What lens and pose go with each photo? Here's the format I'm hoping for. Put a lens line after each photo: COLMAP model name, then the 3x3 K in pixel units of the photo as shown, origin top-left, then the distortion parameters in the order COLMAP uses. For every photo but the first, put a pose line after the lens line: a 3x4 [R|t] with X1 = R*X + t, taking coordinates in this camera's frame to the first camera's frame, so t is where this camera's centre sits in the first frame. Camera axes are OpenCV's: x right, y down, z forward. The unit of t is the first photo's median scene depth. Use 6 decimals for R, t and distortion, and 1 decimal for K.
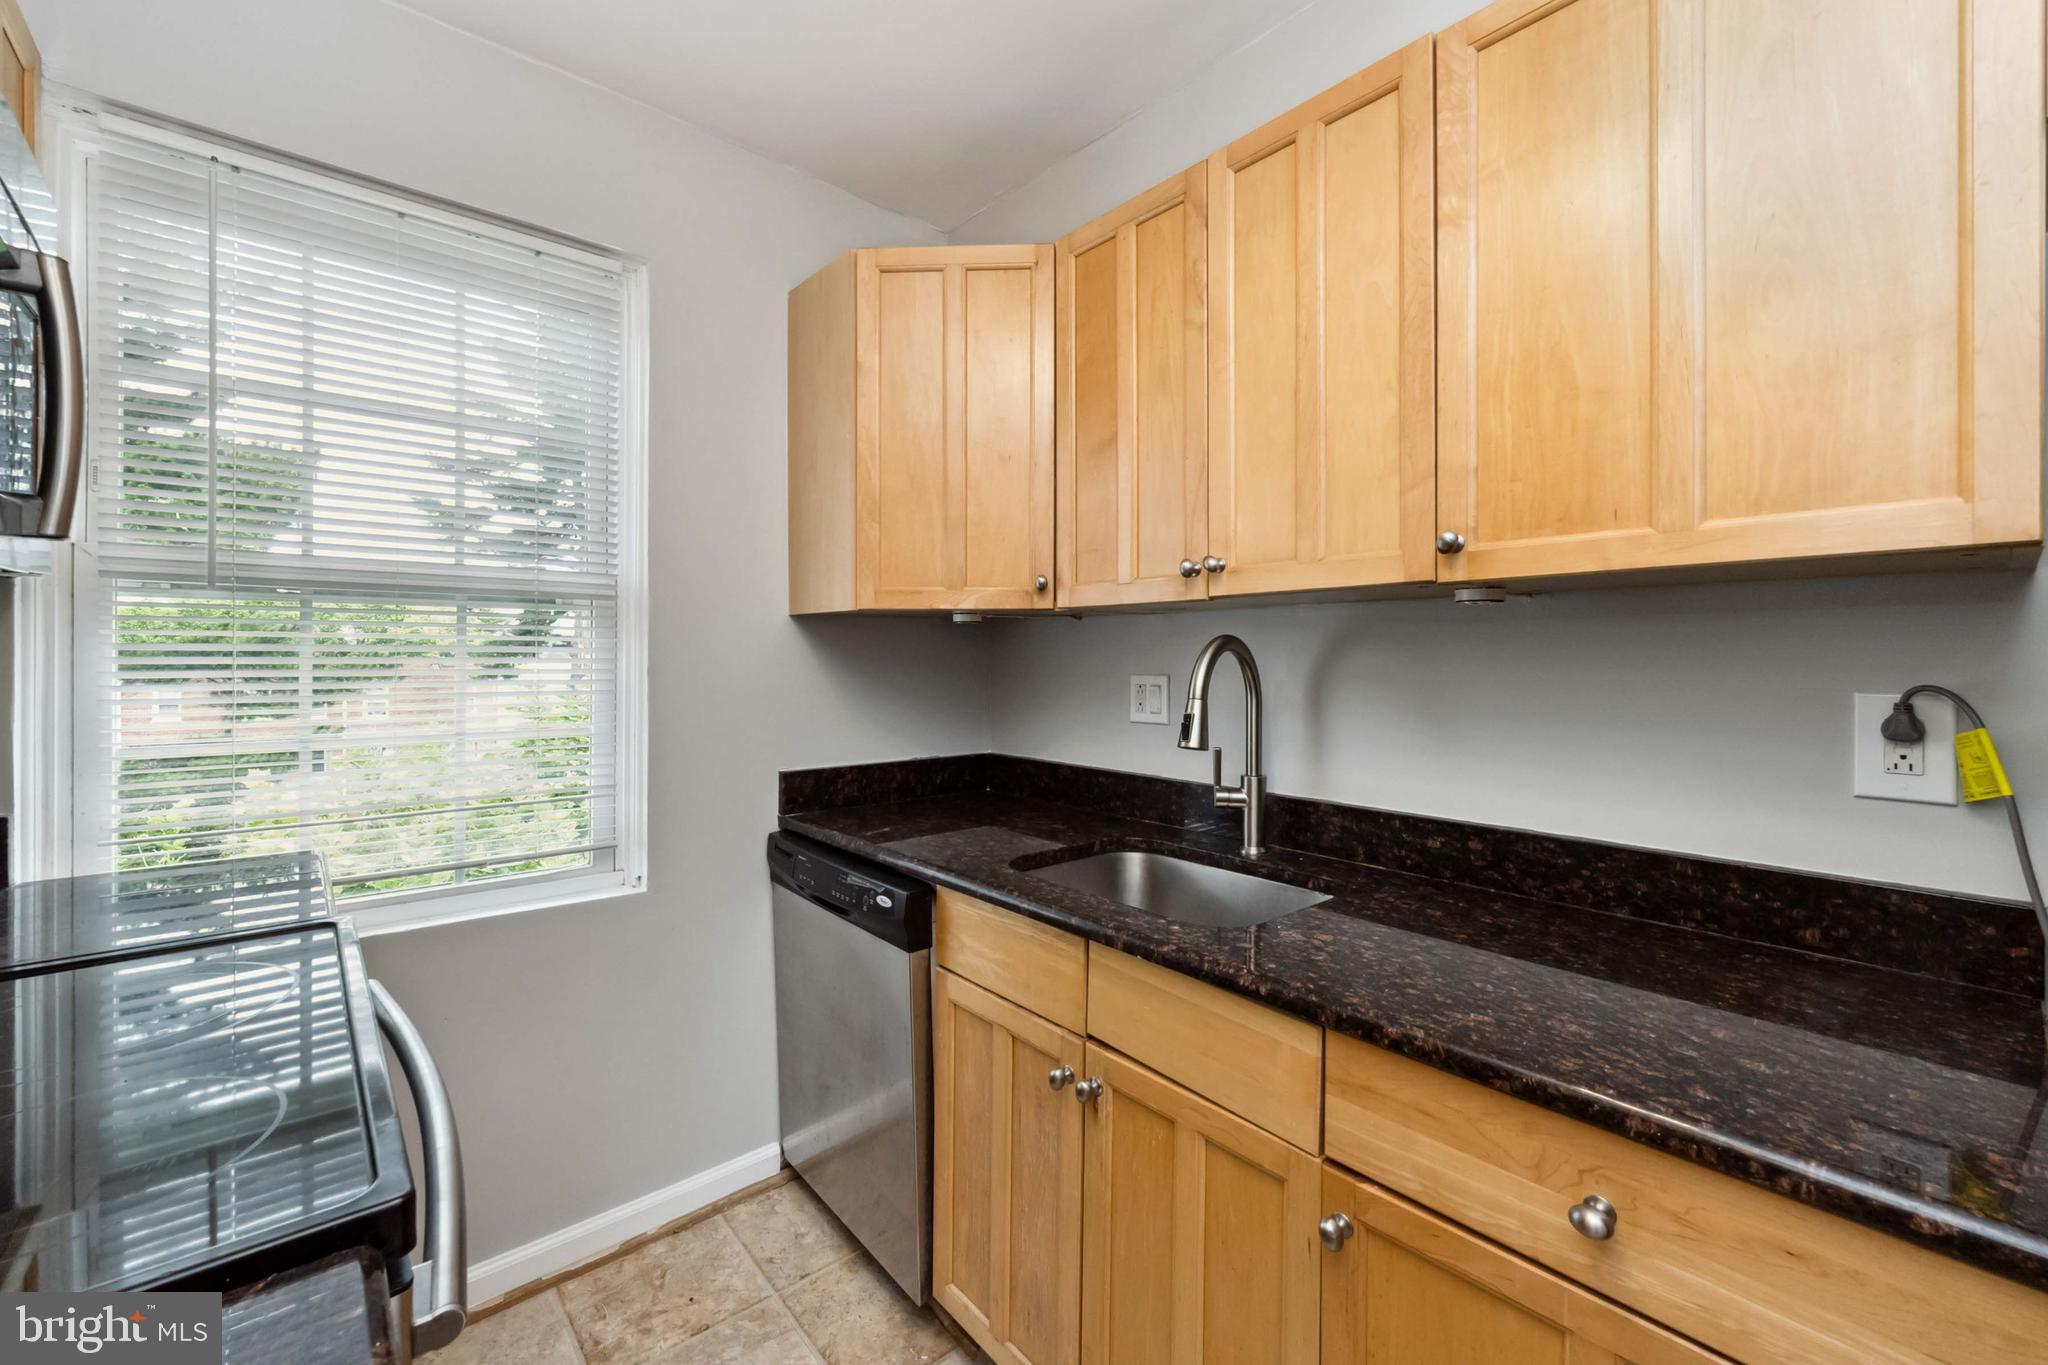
lens RADIAL K [[829.9, 0, 1020.3], [0, 829.9, 660.6], [0, 0, 1]] dist [-0.000705, -0.000199]
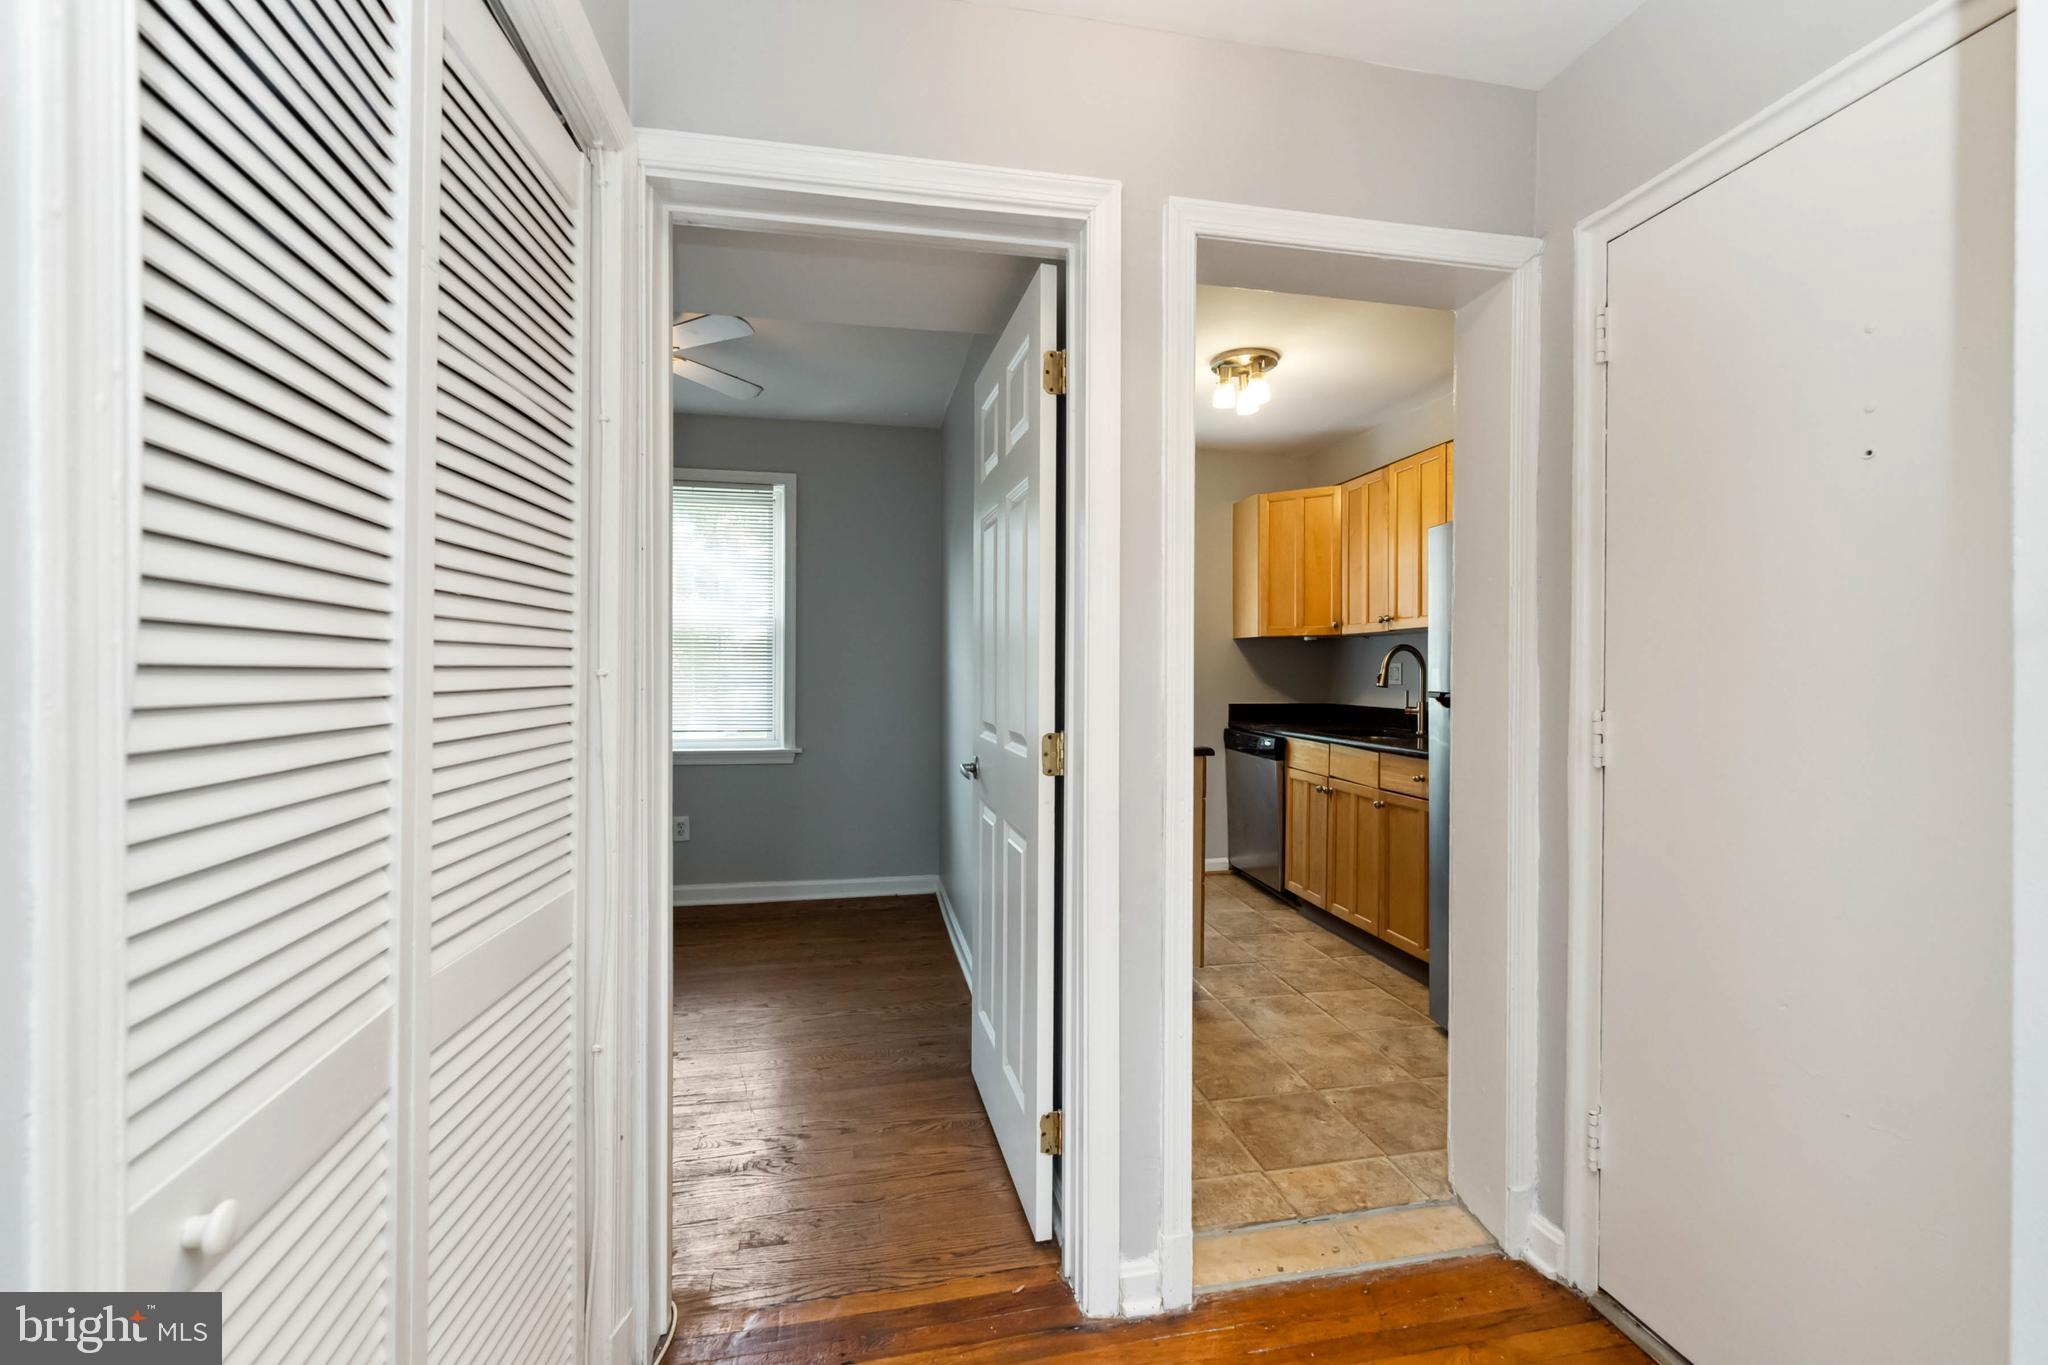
lens RADIAL K [[834.1, 0, 1019.8], [0, 834.1, 681.2], [0, 0, 1]] dist [0.000416, -0.000121]
pose [[0.869119, 0.006101, -0.494566, 0.474682], [-0.002384, 0.999964, 0.008145, 0.061801], [0.494597, -0.005900, 0.869102, -1.755496]]
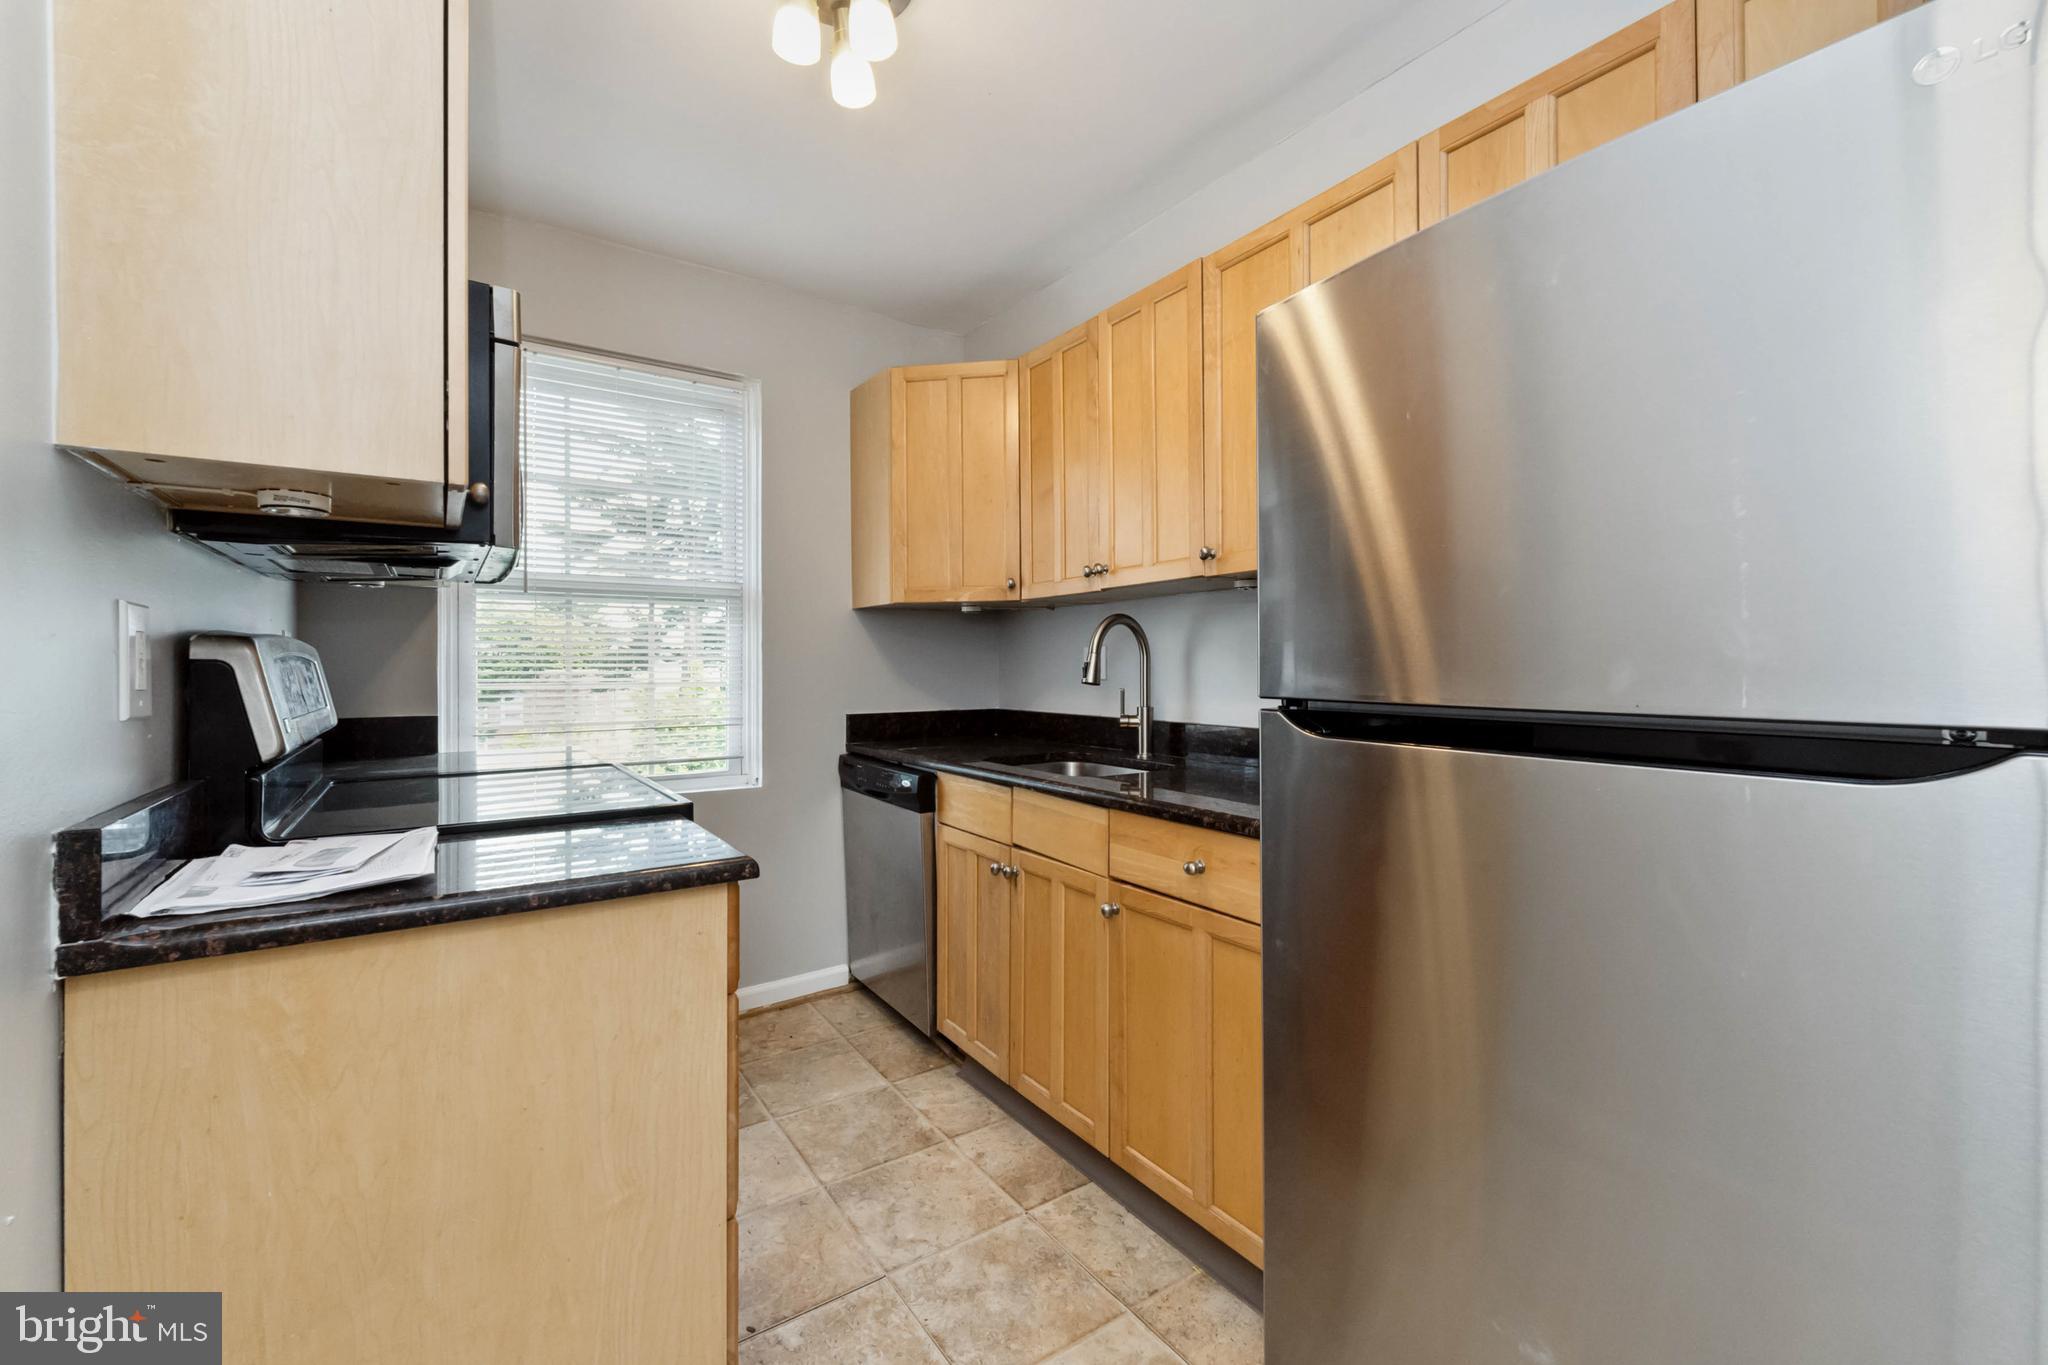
lens RADIAL K [[830.4, 0, 1013.1], [0, 830.4, 673.8], [0, 0, 1]] dist [-0.001257, -0.000192]
pose [[0.993749, -0.004147, -0.111559, 0.214270], [0.004371, 0.999989, 0.001756, 0.075527], [0.111551, -0.002233, 0.993756, -0.551893]]
